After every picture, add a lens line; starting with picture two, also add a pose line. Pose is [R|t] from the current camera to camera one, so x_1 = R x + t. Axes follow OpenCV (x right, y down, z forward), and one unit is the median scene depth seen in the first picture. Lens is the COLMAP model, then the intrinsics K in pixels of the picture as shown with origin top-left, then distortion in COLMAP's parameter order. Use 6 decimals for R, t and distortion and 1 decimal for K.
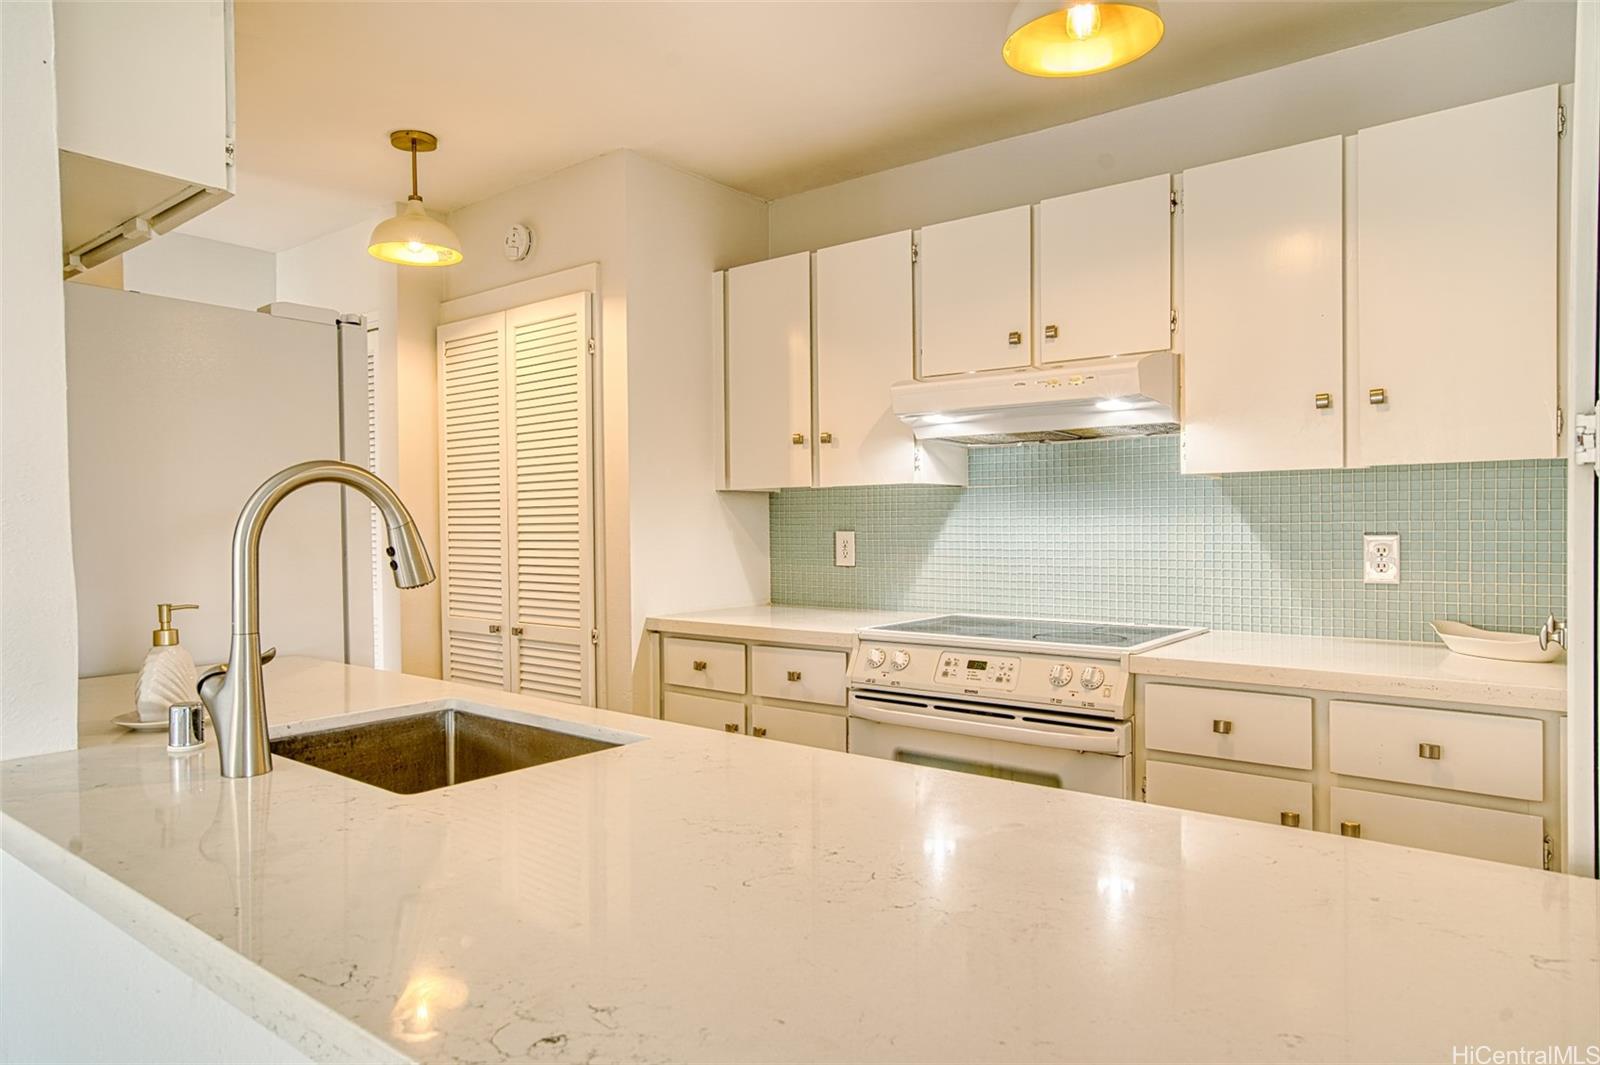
lens RADIAL K [[986.6, 0, 800.0], [0, 986.6, 532.5], [0, 0, 1]] dist [-0.005900, -0.000779]
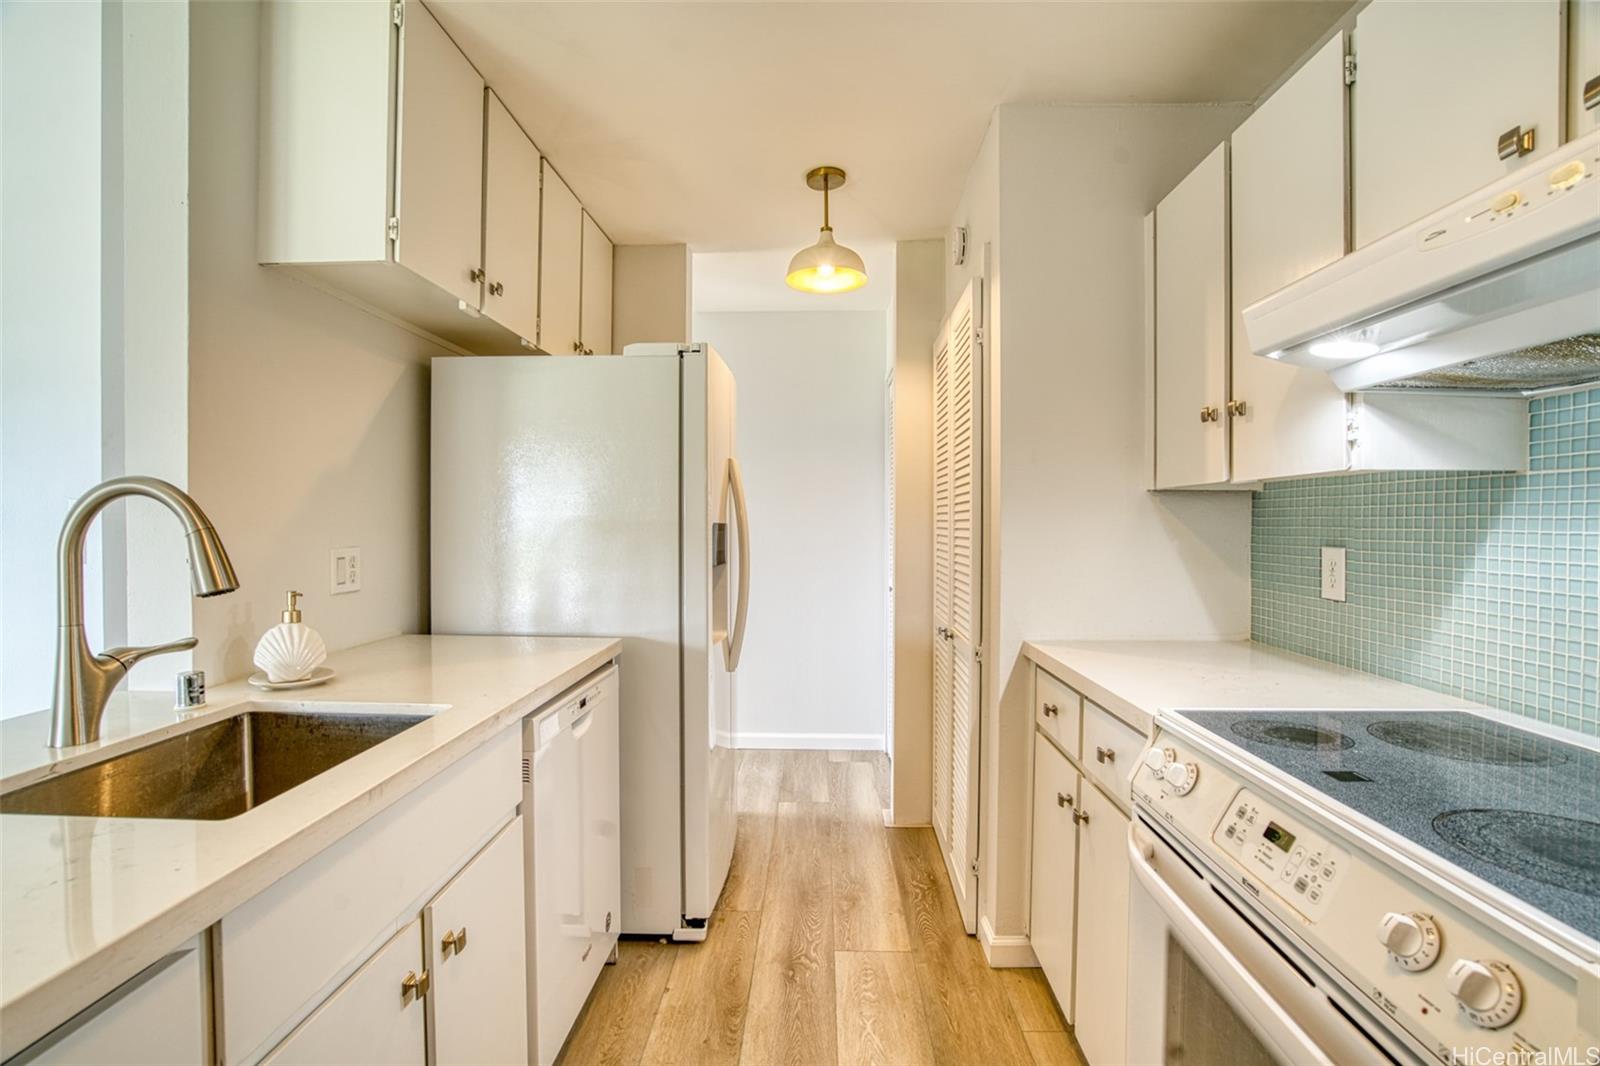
lens RADIAL K [[761.3, 0, 800.0], [0, 761.3, 533.0], [0, 0, 1]] dist [-0.066951, 0.030999]
pose [[0.591075, 0.021311, -0.806335, 0.272337], [-0.015955, 0.999764, 0.014728, -0.014708], [0.806459, 0.004159, 0.591276, 0.485024]]
